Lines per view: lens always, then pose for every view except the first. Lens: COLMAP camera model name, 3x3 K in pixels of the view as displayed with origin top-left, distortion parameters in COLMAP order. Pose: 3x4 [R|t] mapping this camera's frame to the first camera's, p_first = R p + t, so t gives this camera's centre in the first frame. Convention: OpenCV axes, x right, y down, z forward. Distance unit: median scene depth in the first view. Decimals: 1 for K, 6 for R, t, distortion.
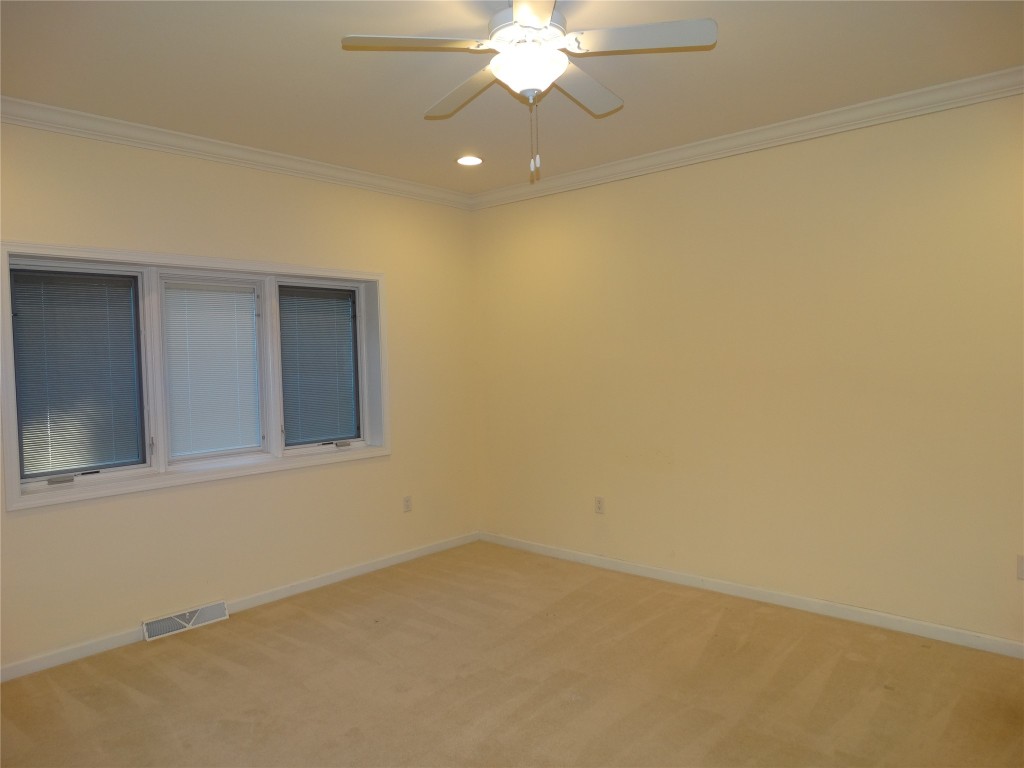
lens RADIAL K [[730.0, 0, 512.0], [0, 730.0, 384.0], [0, 0, 1]] dist [-0.003520, -0.003362]
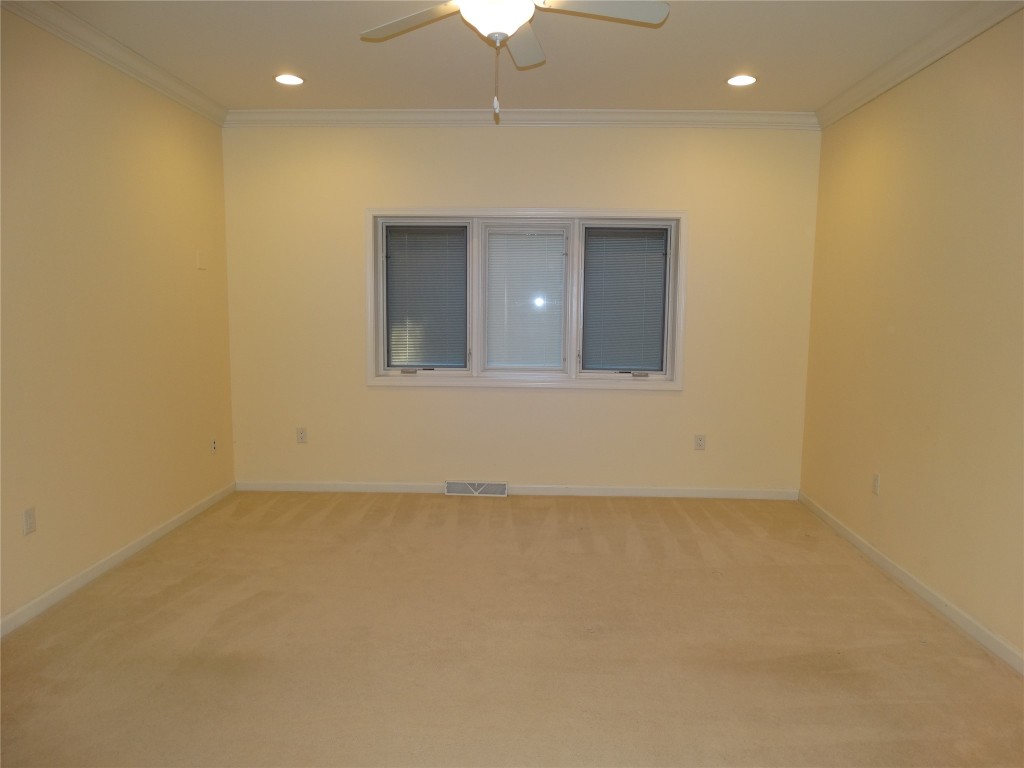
lens RADIAL K [[730.0, 0, 512.0], [0, 730.0, 384.0], [0, 0, 1]] dist [-0.003520, -0.003362]
pose [[0.631450, 0.117506, -0.766462, 0.563585], [-0.057482, 0.992825, 0.104854, -0.006915], [0.773283, -0.022152, 0.633674, 0.207735]]
